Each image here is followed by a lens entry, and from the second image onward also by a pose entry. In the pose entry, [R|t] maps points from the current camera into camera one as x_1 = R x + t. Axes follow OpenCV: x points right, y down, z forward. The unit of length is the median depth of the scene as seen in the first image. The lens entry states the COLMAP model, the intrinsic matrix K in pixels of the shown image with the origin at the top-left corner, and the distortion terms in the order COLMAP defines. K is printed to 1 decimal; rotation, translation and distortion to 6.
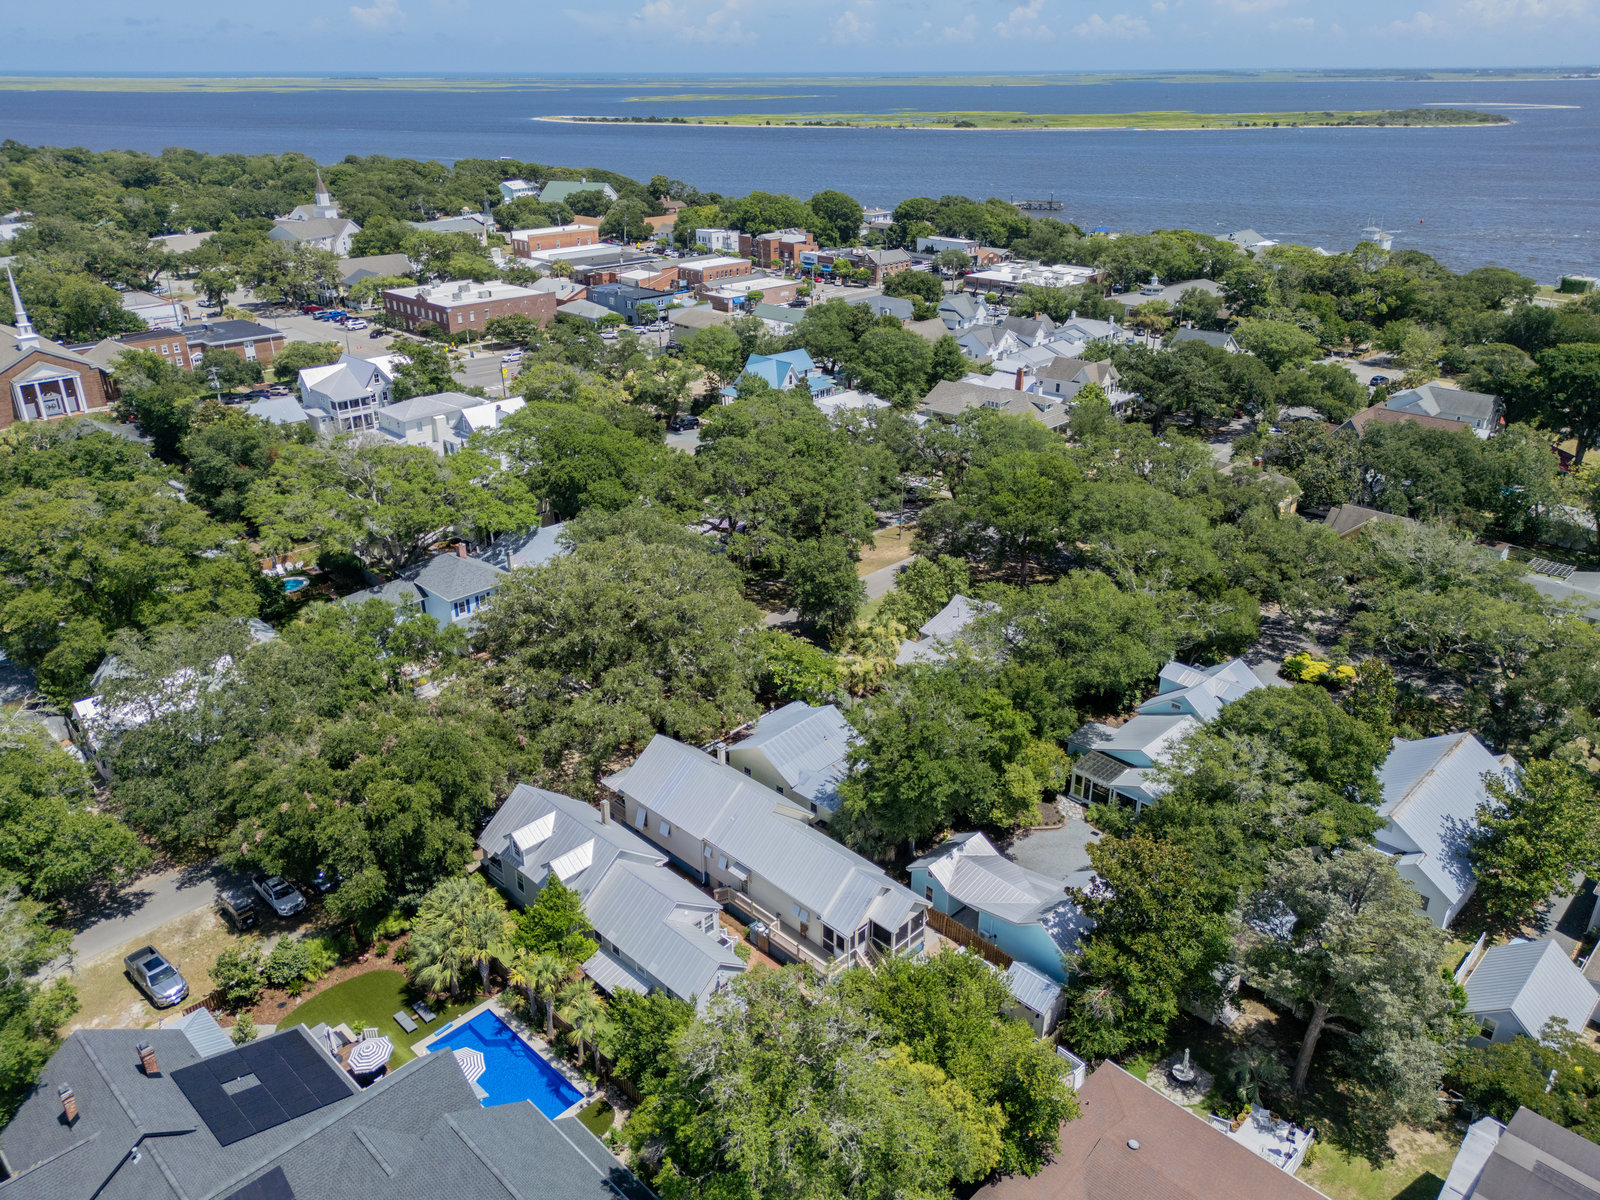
lens RADIAL K [[1153.4, 0, 794.0], [0, 1153.4, 596.2], [0, 0, 1]] dist [0.061912, -0.051797]
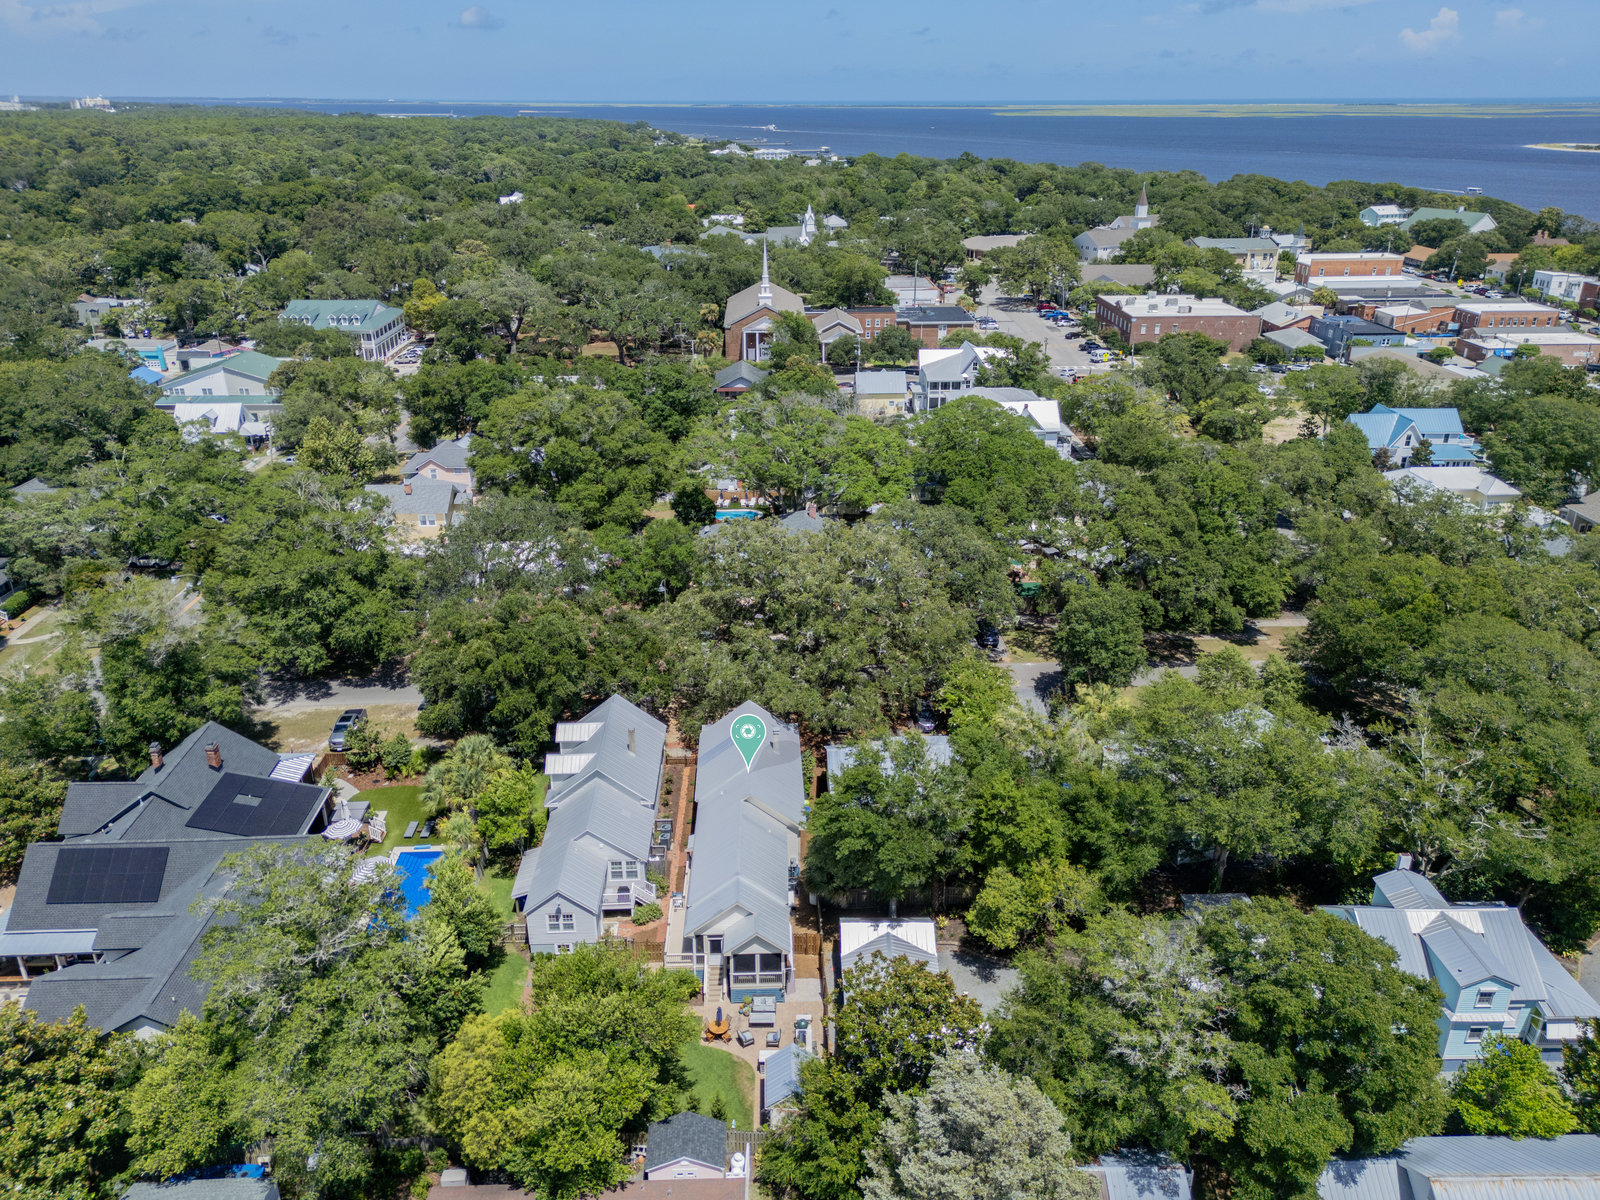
lens RADIAL K [[1153.4, 0, 799.3], [0, 1153.4, 593.9], [0, 0, 1]] dist [0.061912, -0.051797]
pose [[0.731987, 0.272243, -0.624563, 0.236402], [-0.284752, 0.955039, 0.082566, -0.030006], [0.618960, 0.117409, 0.776597, 0.103681]]
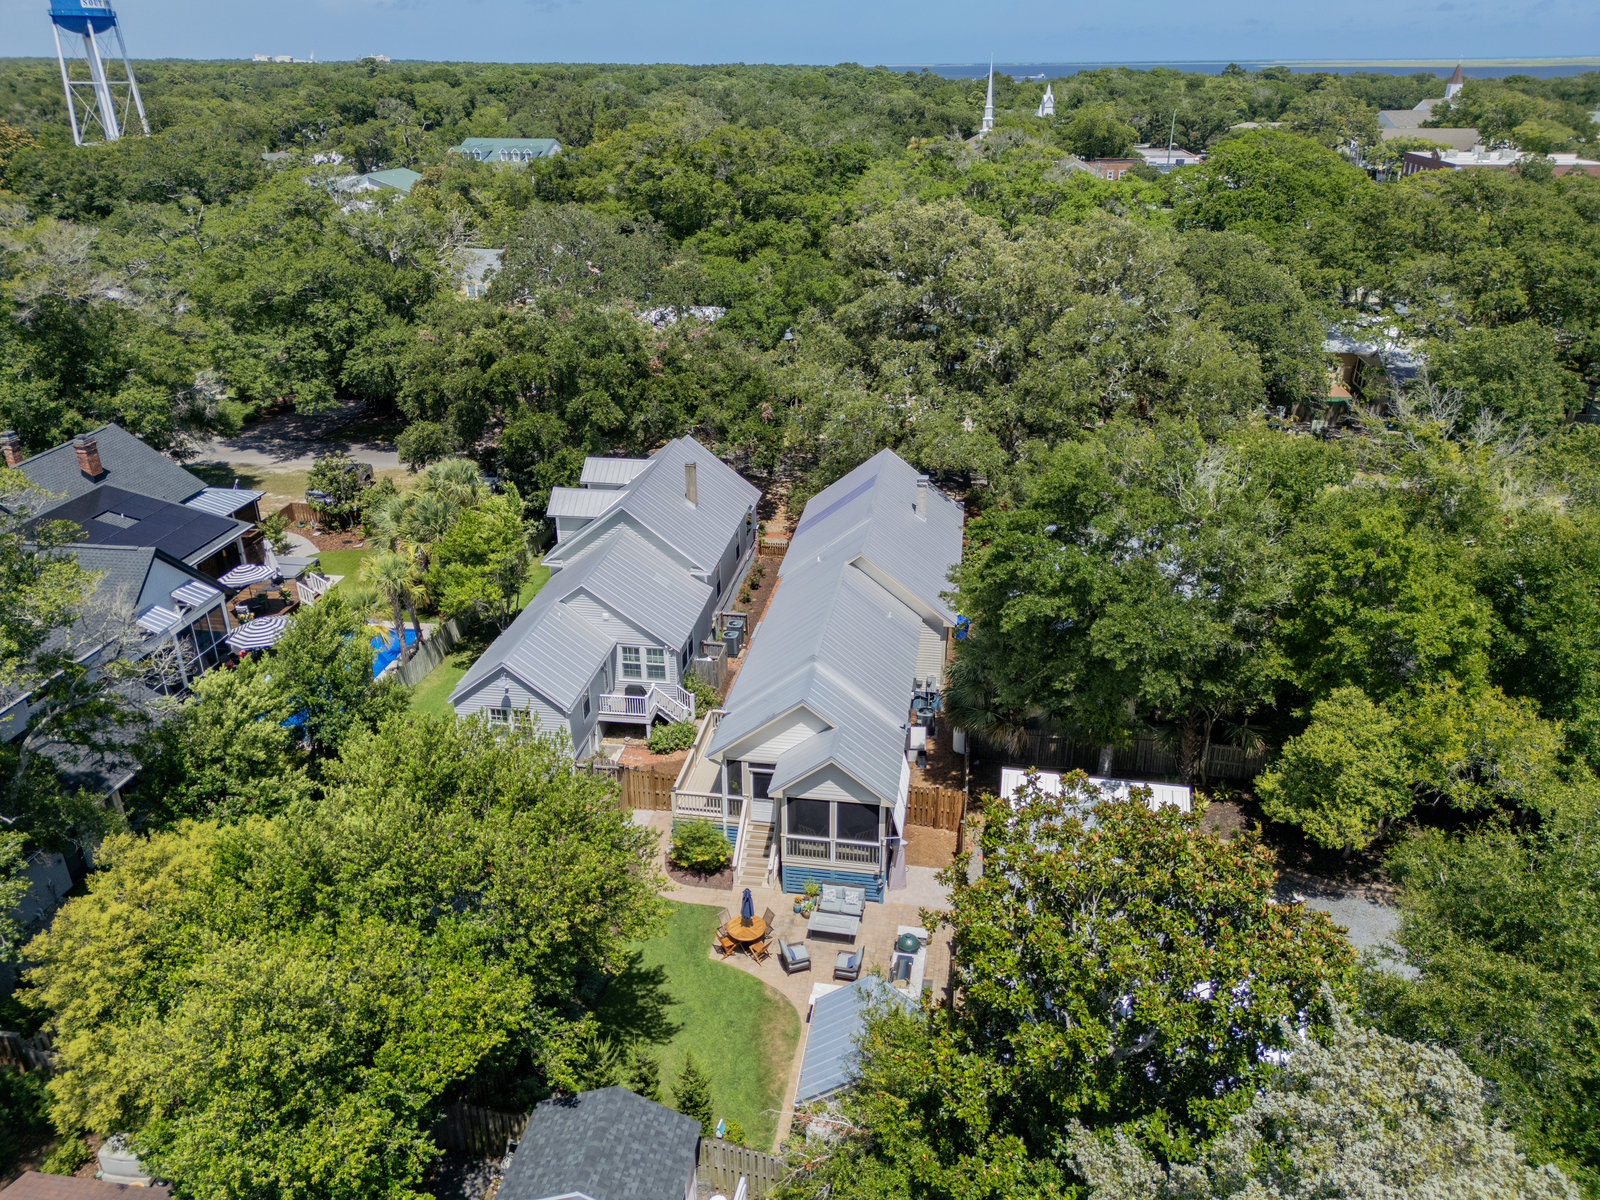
lens RADIAL K [[1153.4, 0, 798.3], [0, 1153.4, 590.4], [0, 0, 1]] dist [0.061912, -0.051797]
pose [[0.589435, 0.337895, -0.733753, 0.156228], [-0.328803, 0.930024, 0.164146, 0.047676], [0.737872, 0.144507, 0.659290, 0.252511]]
